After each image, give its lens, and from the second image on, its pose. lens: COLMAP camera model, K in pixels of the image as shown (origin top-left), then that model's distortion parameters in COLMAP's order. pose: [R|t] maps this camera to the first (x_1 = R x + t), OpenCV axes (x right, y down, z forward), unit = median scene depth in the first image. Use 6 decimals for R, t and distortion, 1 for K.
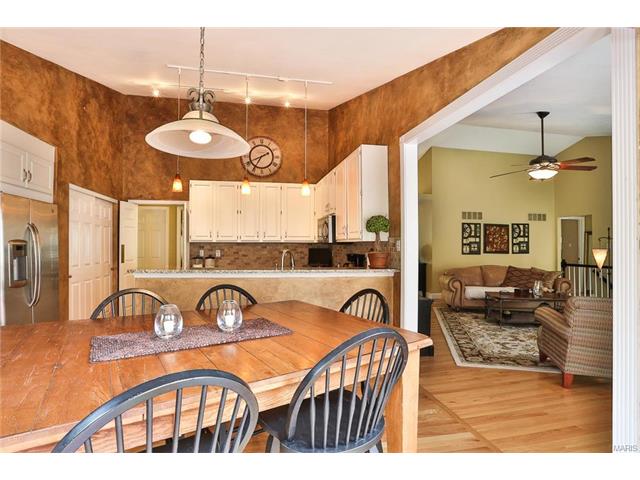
lens RADIAL K [[313.9, 0, 317.4], [0, 313.9, 244.8], [0, 0, 1]] dist [-0.003657, -0.012385]
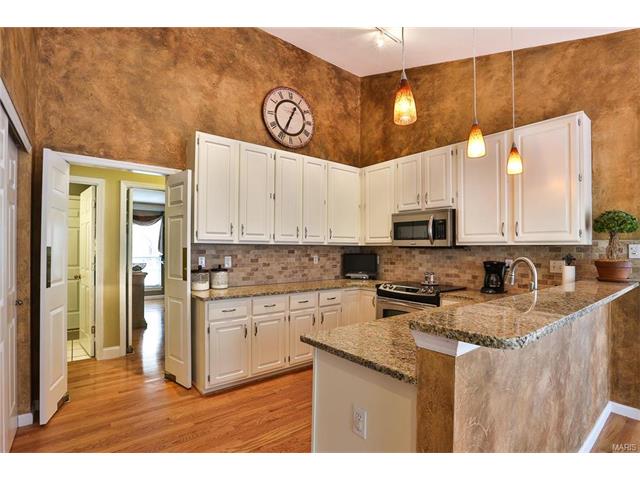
lens RADIAL K [[305.8, 0, 321.8], [0, 305.8, 245.0], [0, 0, 1]] dist [-0.011145, -0.000296]
pose [[0.891377, 0.010062, 0.453150, -0.445110], [-0.006320, 0.999932, -0.009770, -0.000914], [-0.453218, 0.005844, 0.891381, 0.413519]]
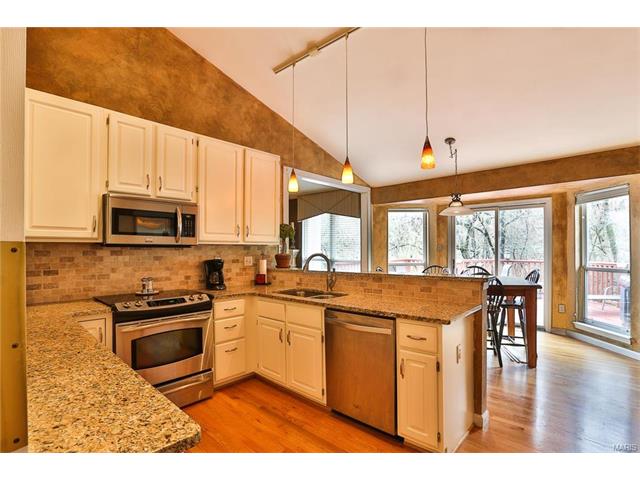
lens RADIAL K [[305.8, 0, 321.8], [0, 305.8, 245.0], [0, 0, 1]] dist [-0.011145, -0.000296]
pose [[-0.535179, 0.010974, 0.844667, -0.525652], [-0.001450, 0.999902, -0.013910, 0.001433], [-0.844737, -0.008669, -0.535111, 0.919086]]
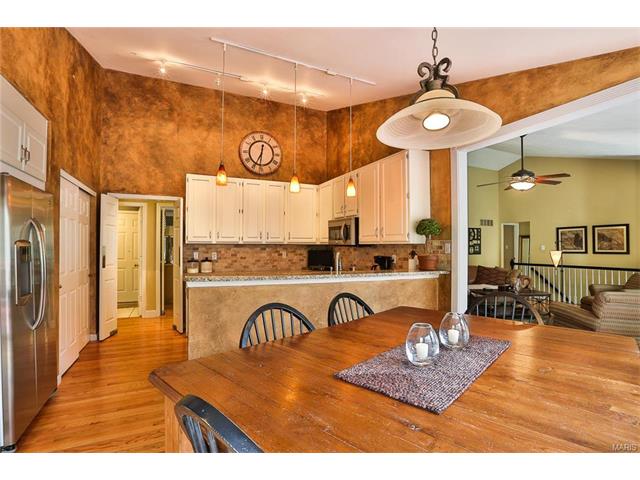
lens RADIAL K [[305.8, 0, 321.8], [0, 305.8, 245.0], [0, 0, 1]] dist [-0.011145, -0.000296]
pose [[0.973006, 0.003105, 0.230757, -0.228919], [-0.002402, 0.999992, -0.003329, -0.001978], [-0.230765, 0.002685, 0.973006, 0.068534]]
